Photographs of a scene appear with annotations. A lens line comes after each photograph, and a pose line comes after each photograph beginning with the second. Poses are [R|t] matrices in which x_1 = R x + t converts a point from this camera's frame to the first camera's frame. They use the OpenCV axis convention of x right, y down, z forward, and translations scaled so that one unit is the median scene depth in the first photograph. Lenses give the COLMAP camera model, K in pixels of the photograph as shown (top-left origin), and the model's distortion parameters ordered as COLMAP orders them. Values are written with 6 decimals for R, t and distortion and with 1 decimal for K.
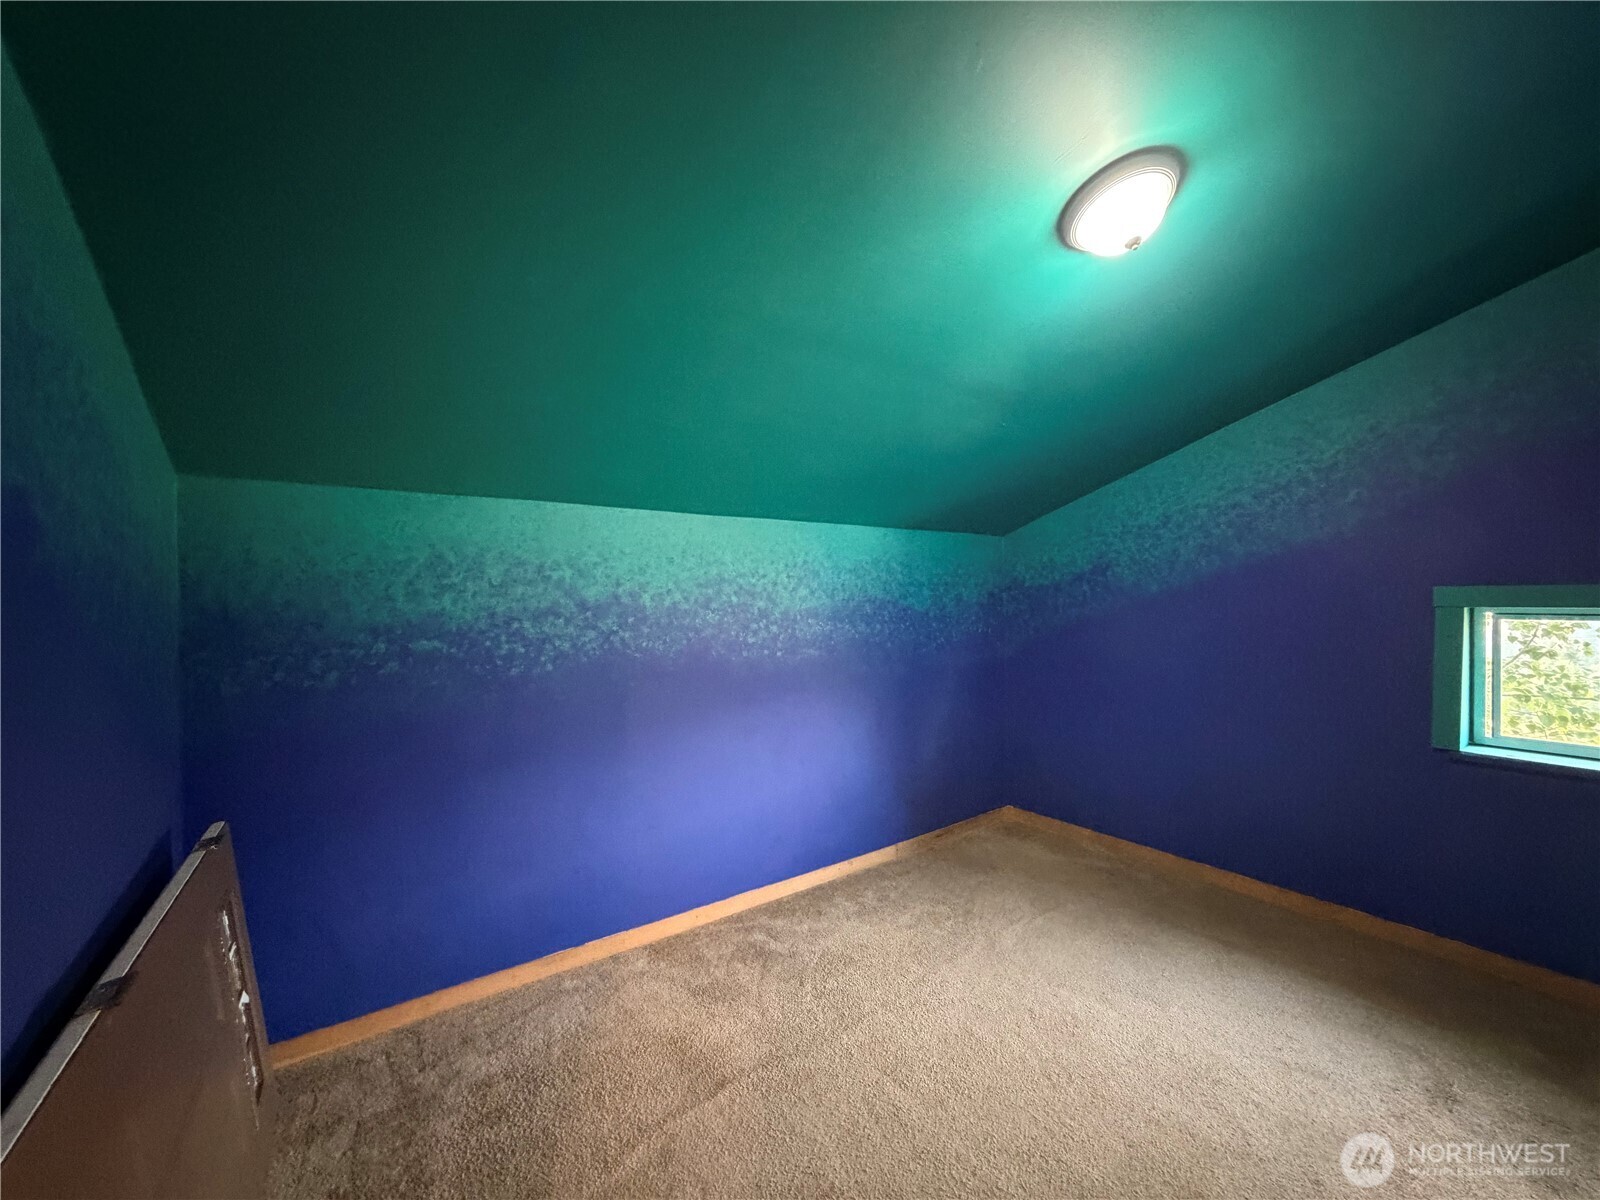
lens RADIAL K [[639.7, 0, 805.3], [0, 639.7, 597.1], [0, 0, 1]] dist [0.000742, 0.000450]
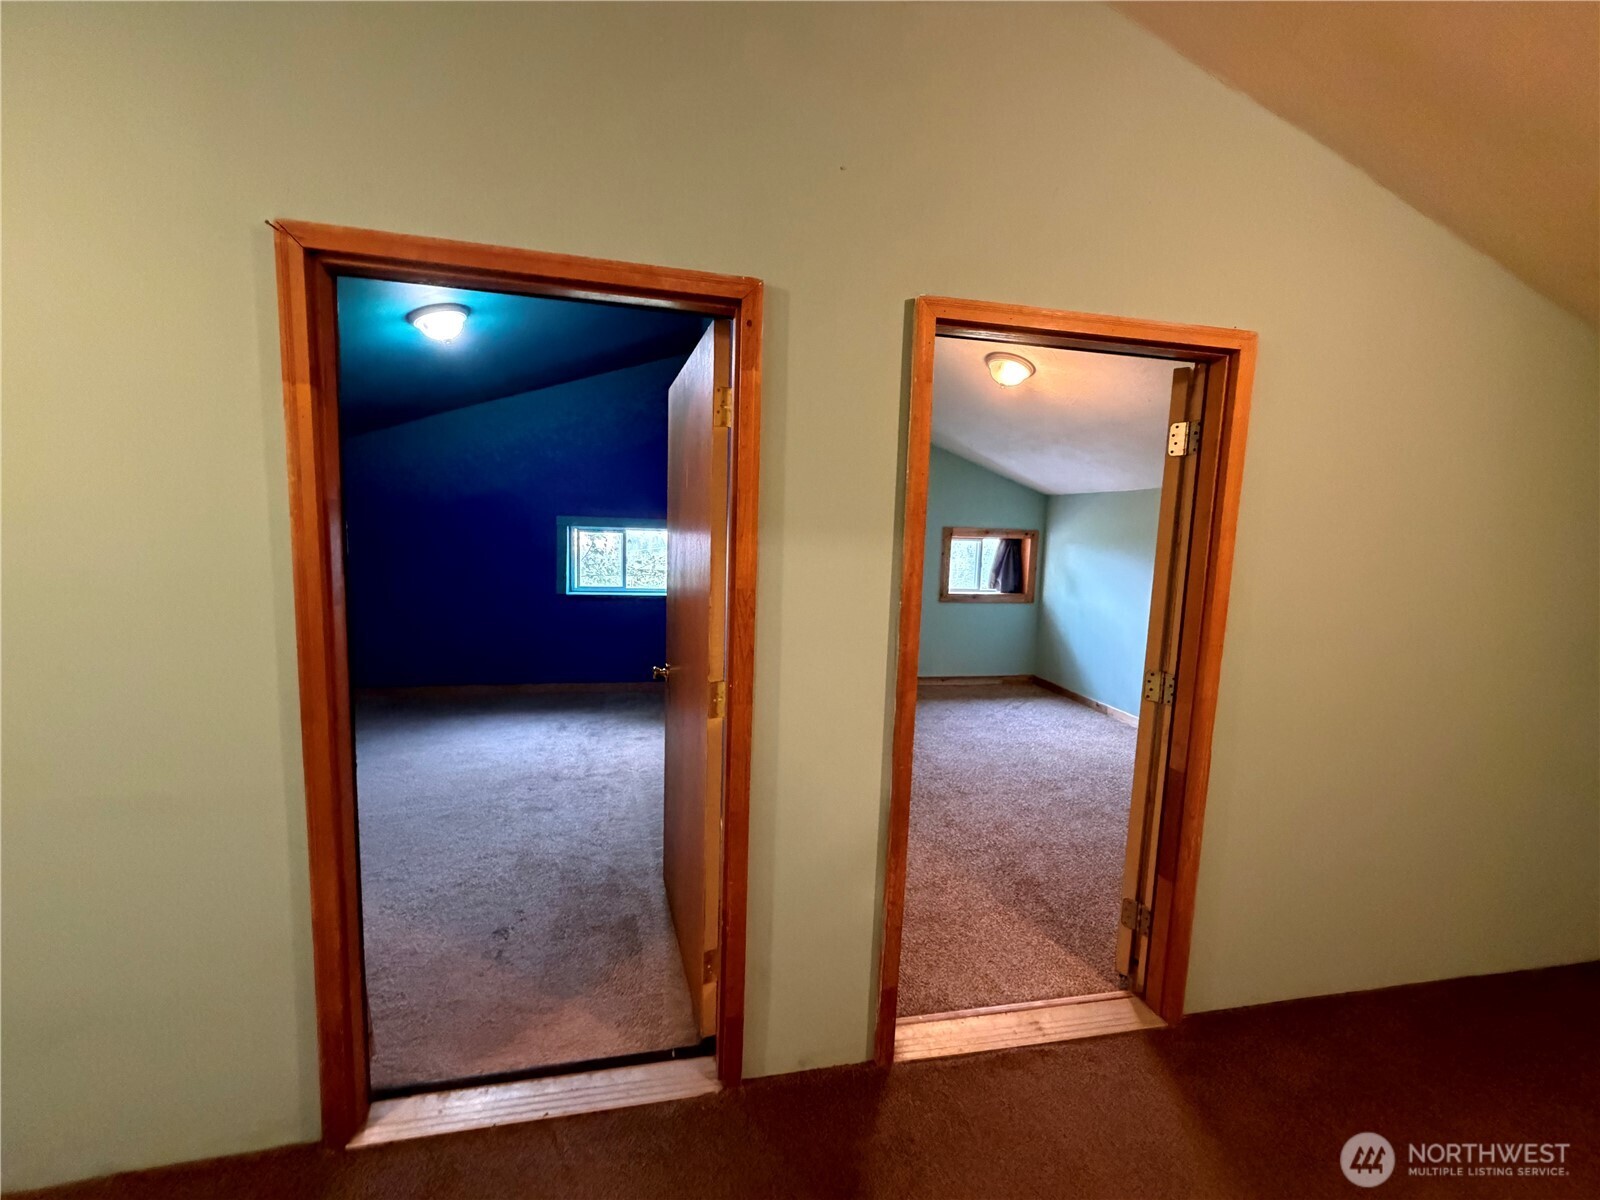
lens RADIAL K [[639.7, 0, 798.2], [0, 639.7, 597.6], [0, 0, 1]] dist [0.000742, 0.000450]
pose [[0.408640, -0.090373, 0.908210, -0.585633], [-0.035886, 0.992725, 0.114930, -0.019992], [-0.911990, -0.079557, 0.402424, -0.550040]]
